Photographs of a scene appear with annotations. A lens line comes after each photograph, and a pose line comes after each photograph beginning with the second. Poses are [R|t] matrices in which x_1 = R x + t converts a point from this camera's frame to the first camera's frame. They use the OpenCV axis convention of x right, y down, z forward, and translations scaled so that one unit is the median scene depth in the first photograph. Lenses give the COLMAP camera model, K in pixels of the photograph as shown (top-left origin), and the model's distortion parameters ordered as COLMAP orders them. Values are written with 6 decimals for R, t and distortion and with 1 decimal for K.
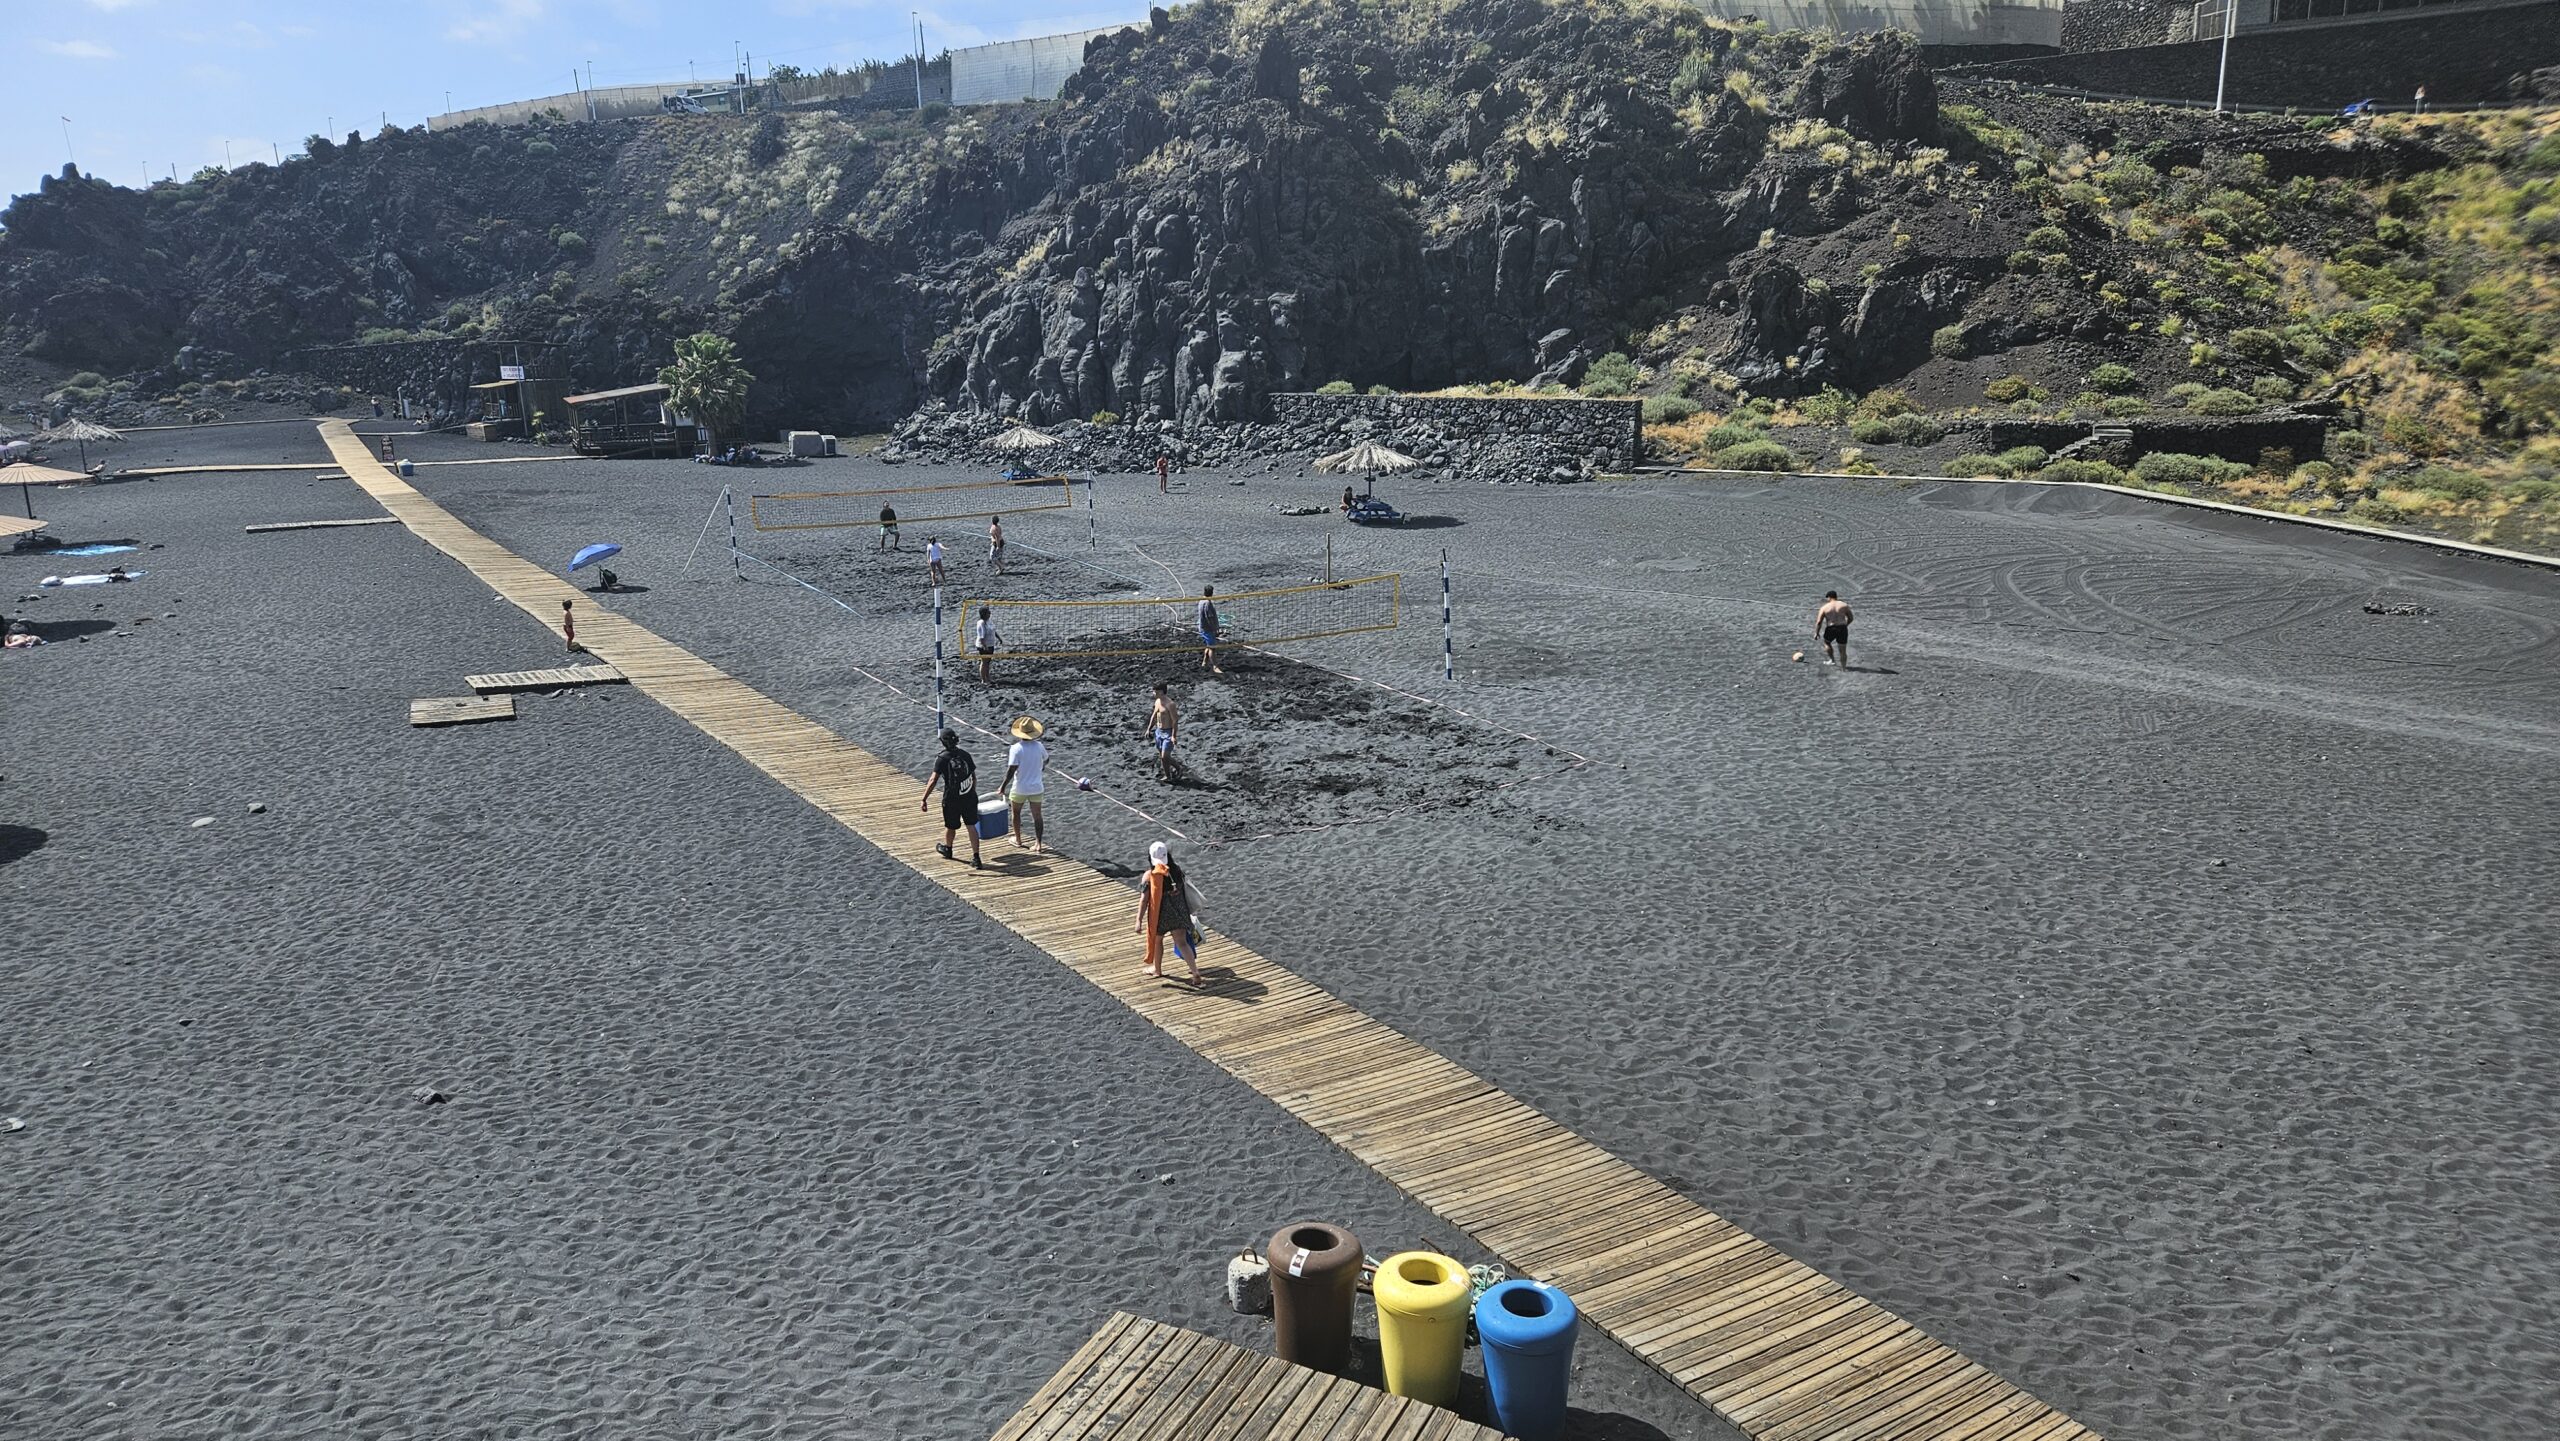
lens RADIAL K [[1680.6, 0, 1280.0], [0, 1680.6, 720.5], [0, 0, 1]] dist [0.094043, -0.084114]
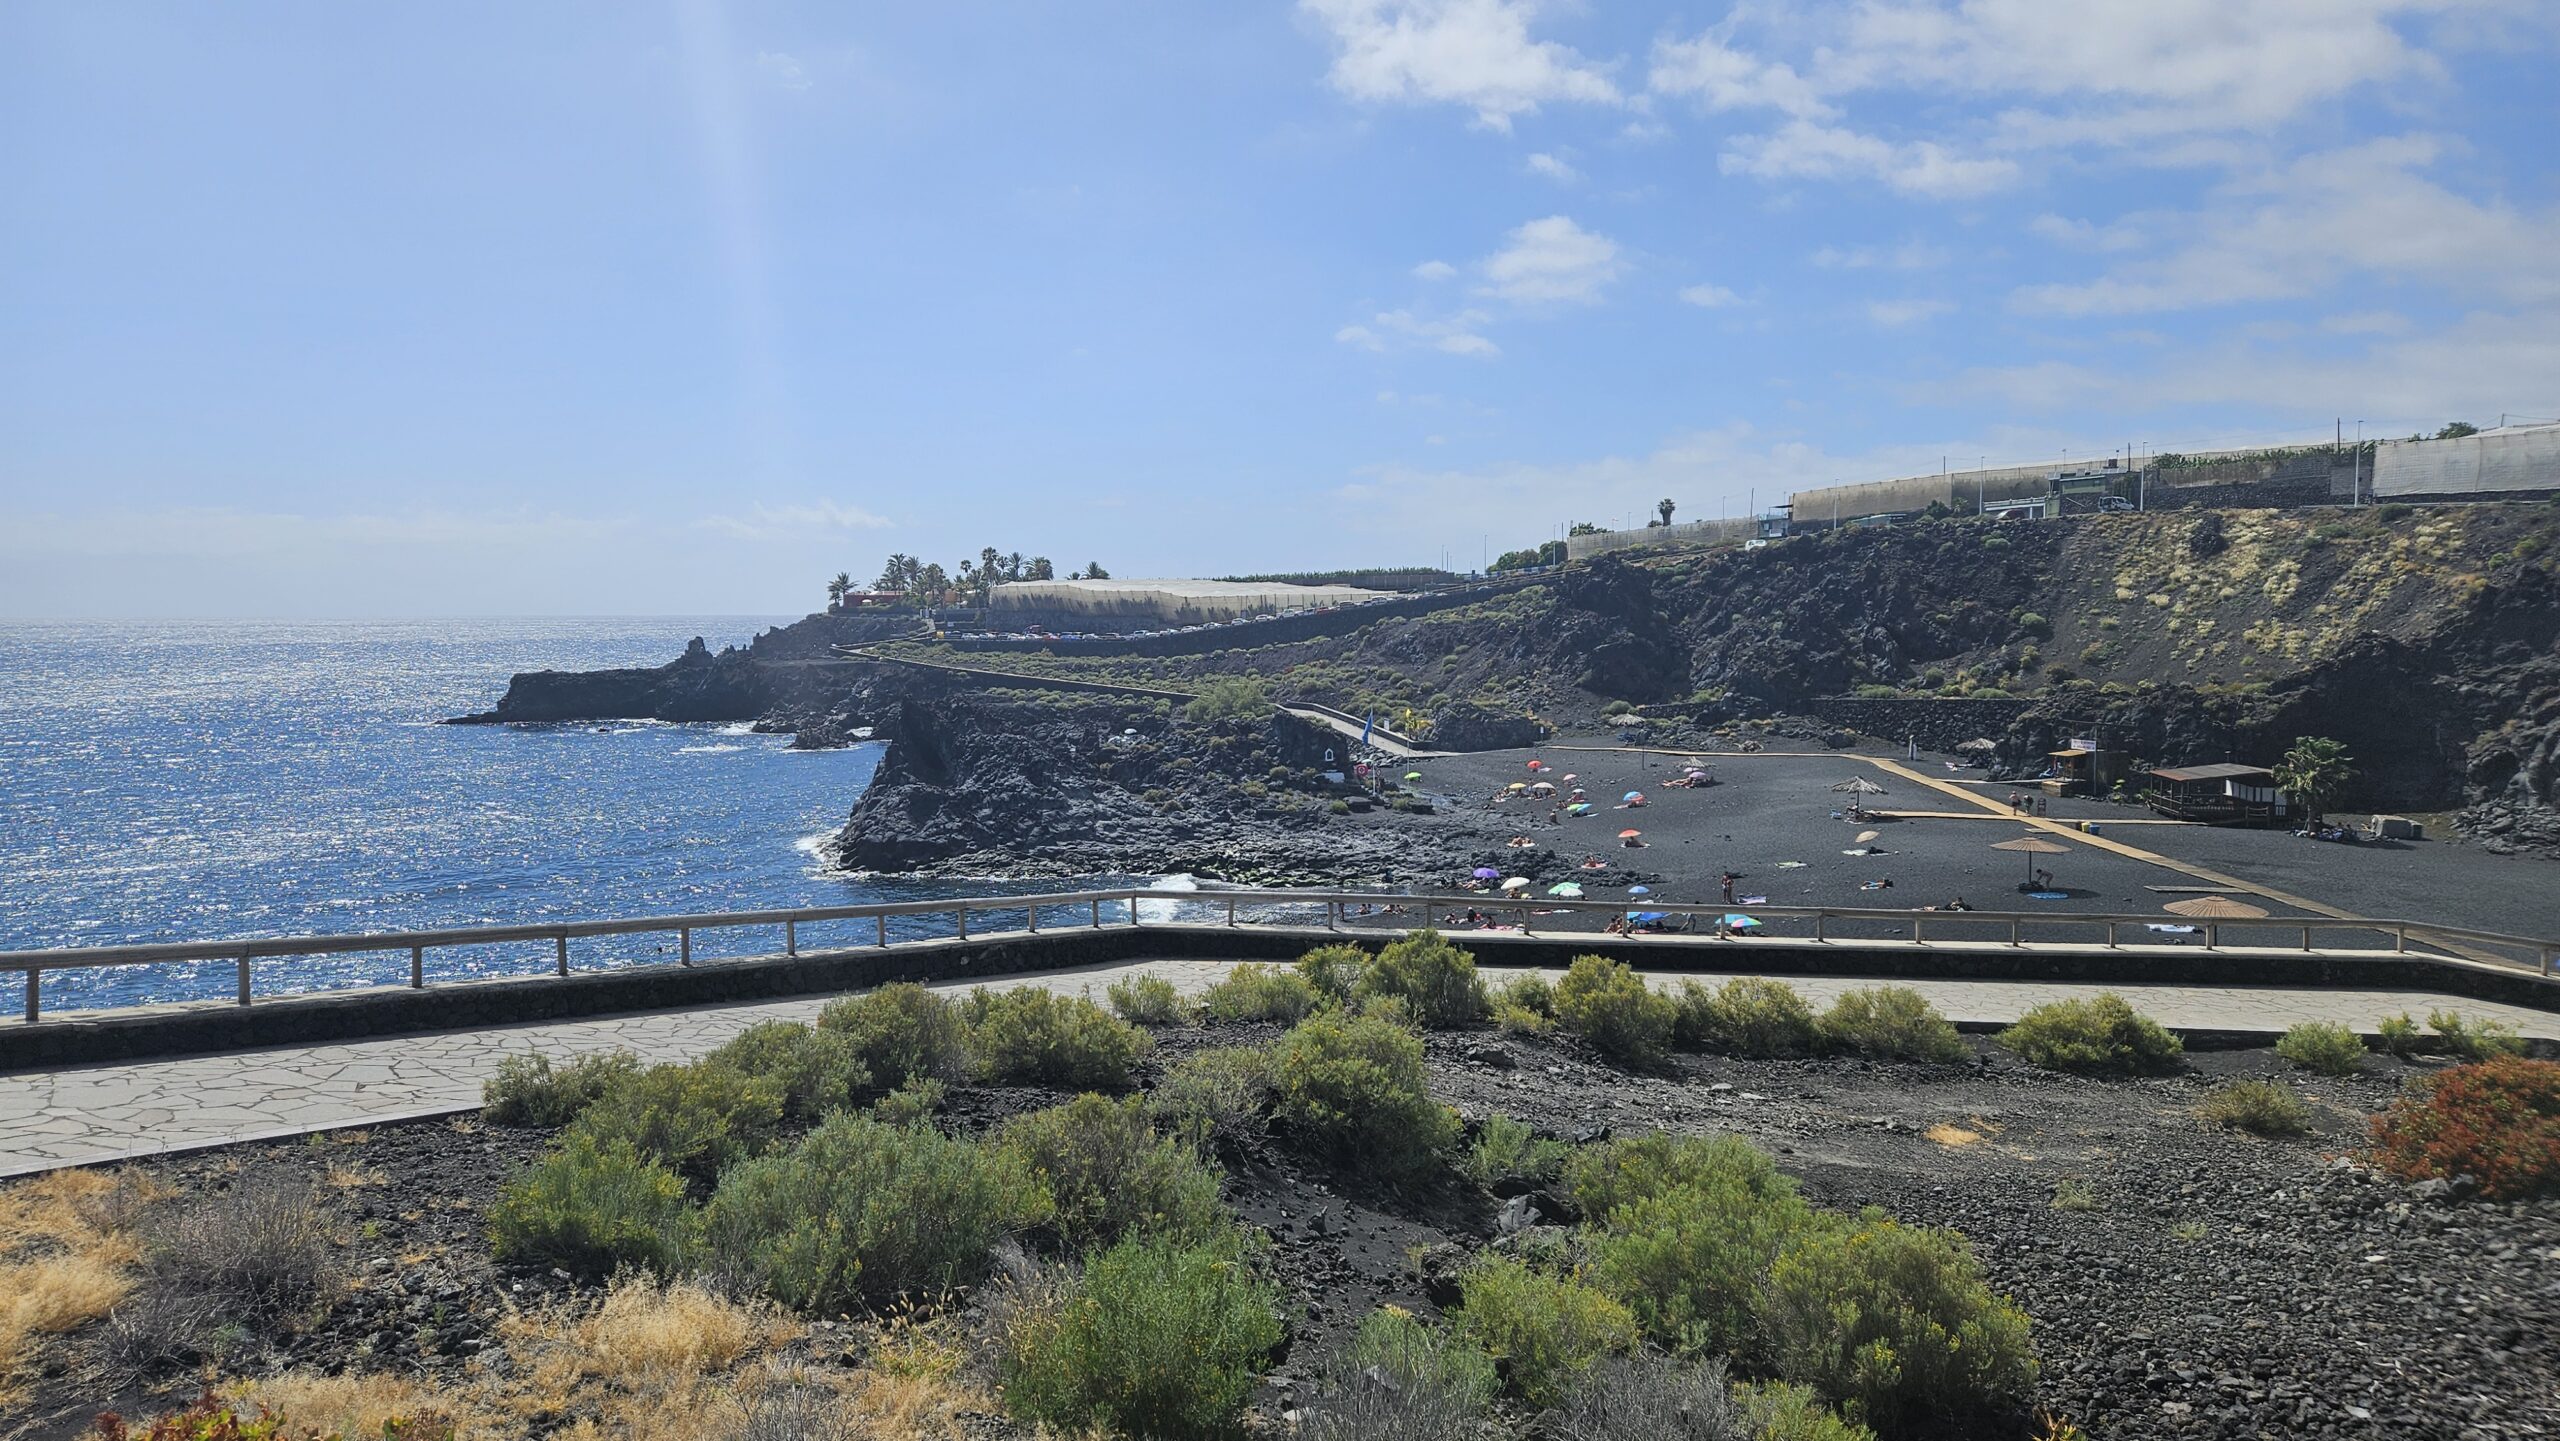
lens RADIAL K [[1680.6, 0, 1280.0], [0, 1680.6, 720.5], [0, 0, 1]] dist [0.094043, -0.084114]
pose [[0.835353, 0.061627, -0.546248, -0.252257], [-0.147332, 0.982441, -0.114471, 0.015184], [0.529602, 0.176104, 0.829765, -0.390872]]
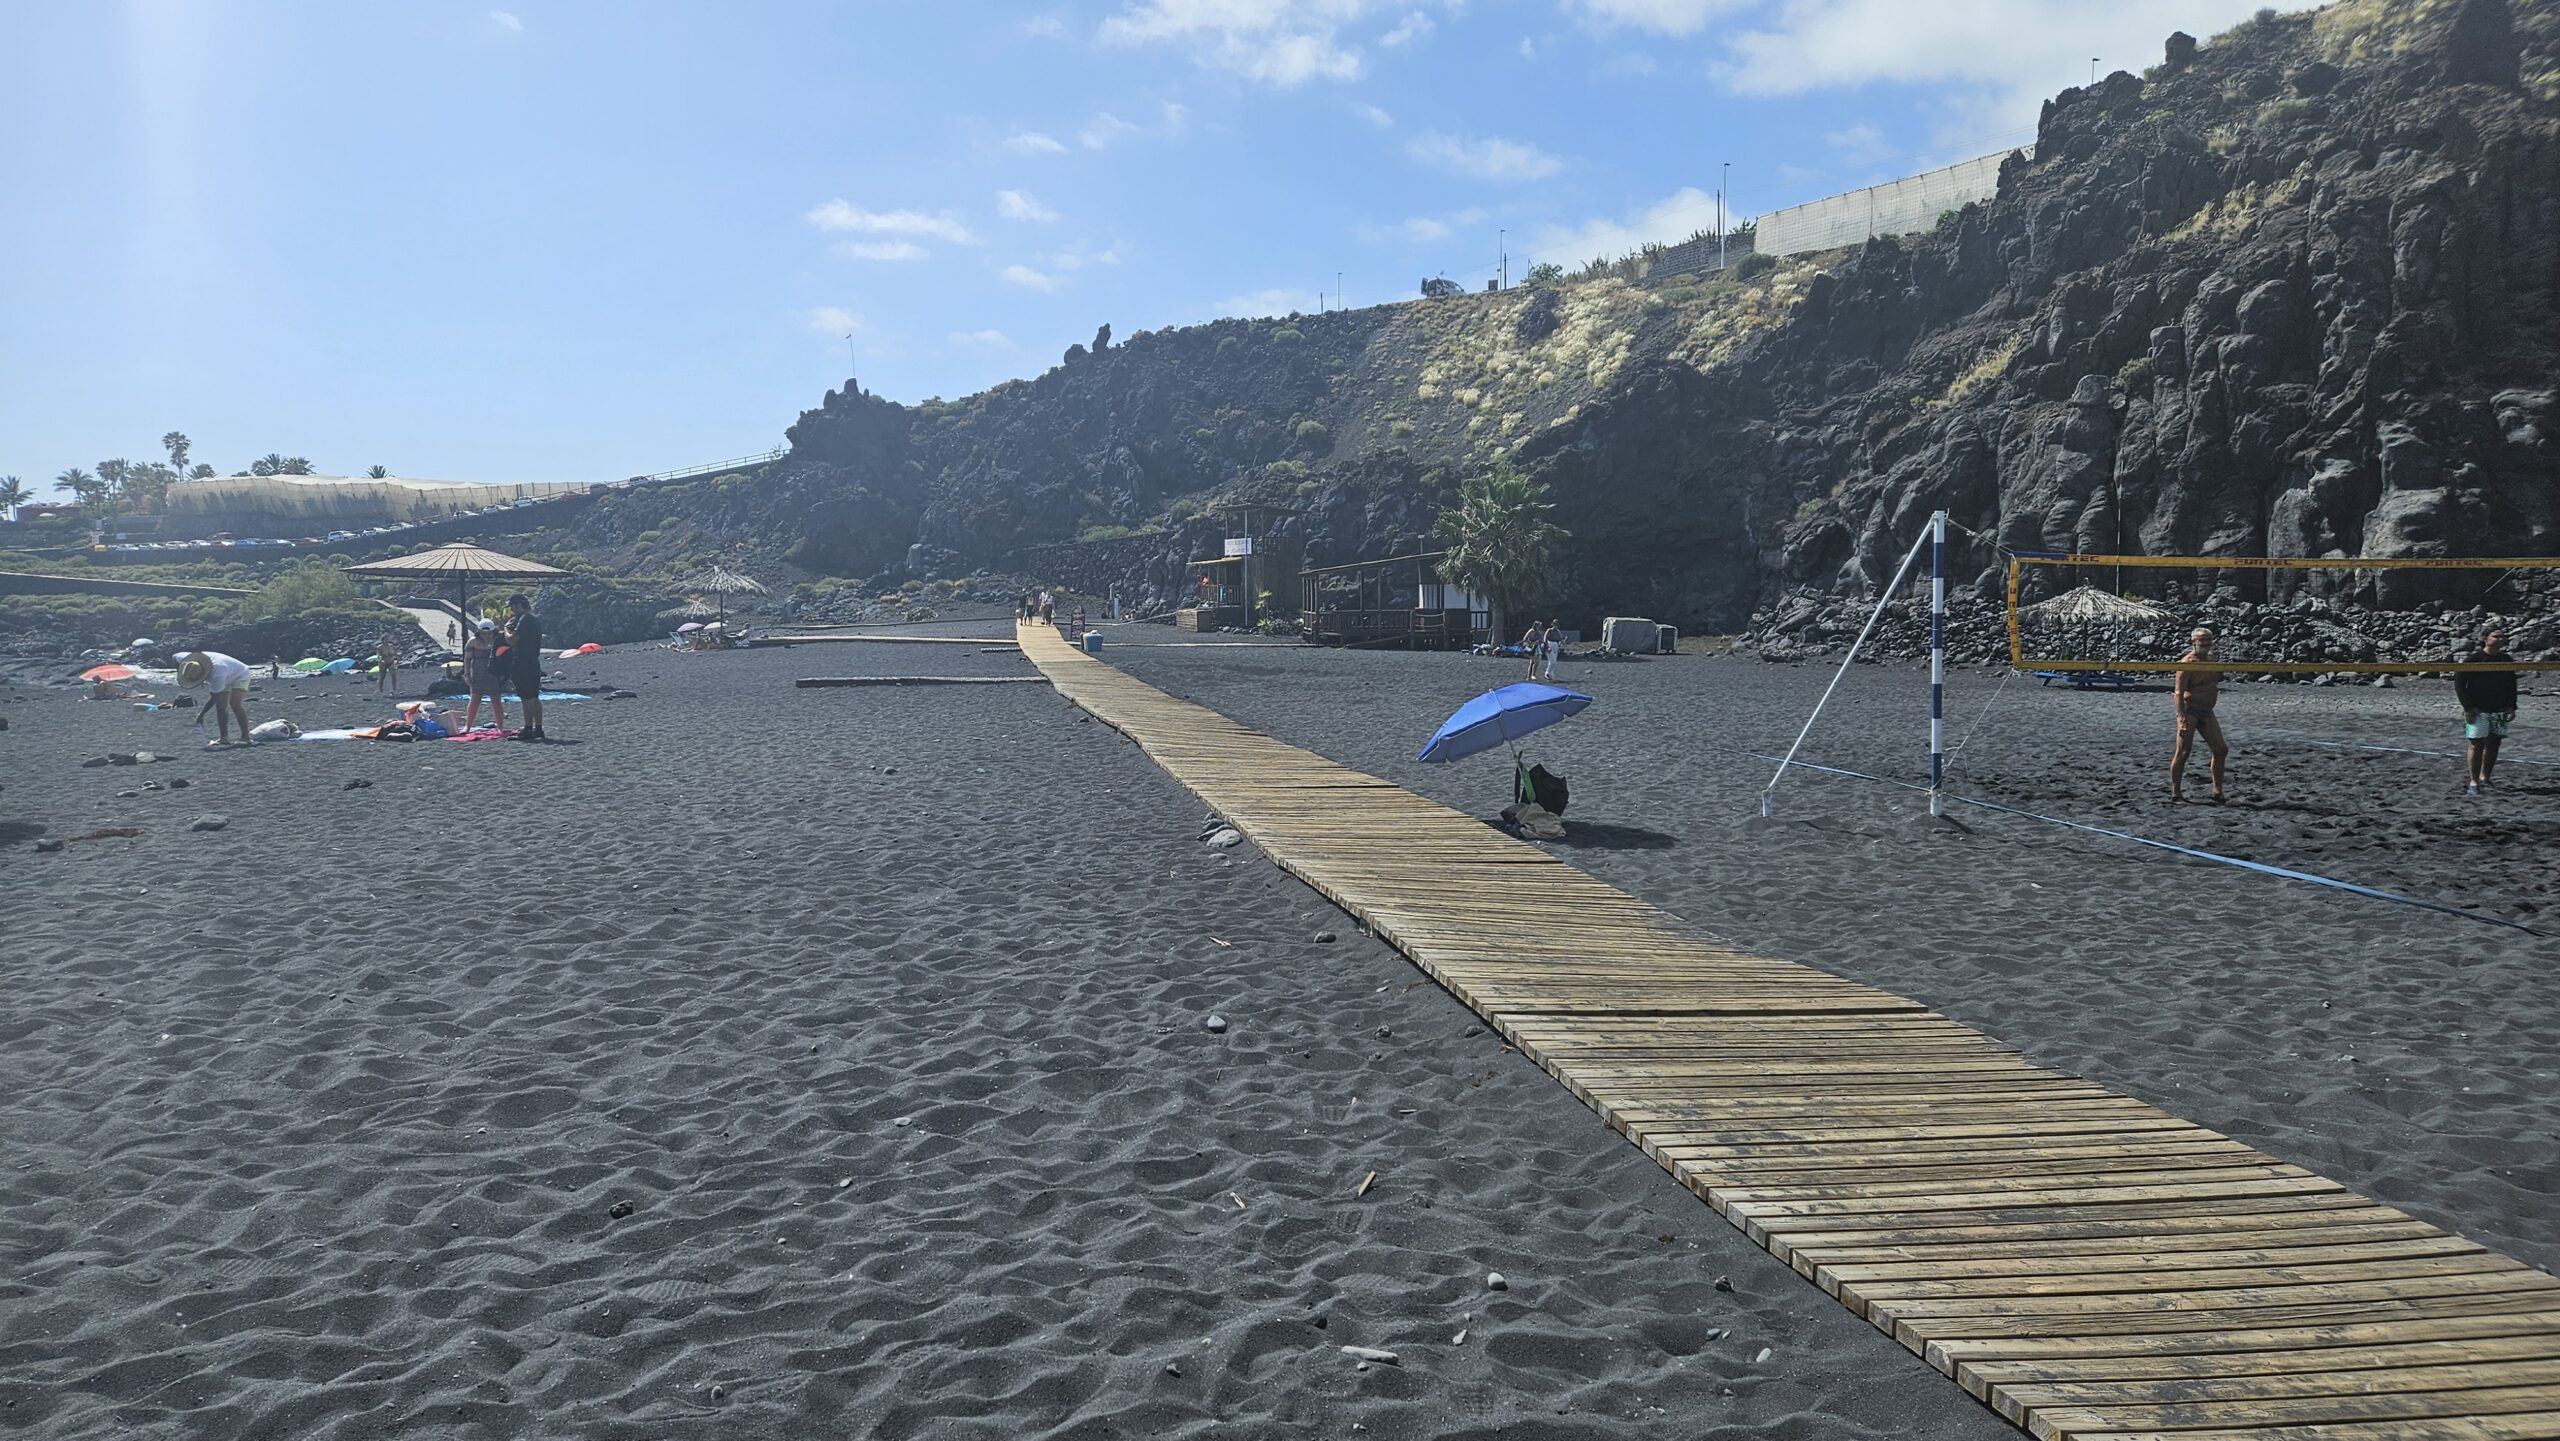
lens RADIAL K [[1680.6, 0, 1280.0], [0, 1680.6, 720.5], [0, 0, 1]] dist [0.094043, -0.084114]
pose [[0.930388, 0.048651, -0.363335, -0.149787], [-0.106886, 0.984089, -0.141931, -0.019241], [0.350649, 0.170886, 0.920784, 0.316331]]
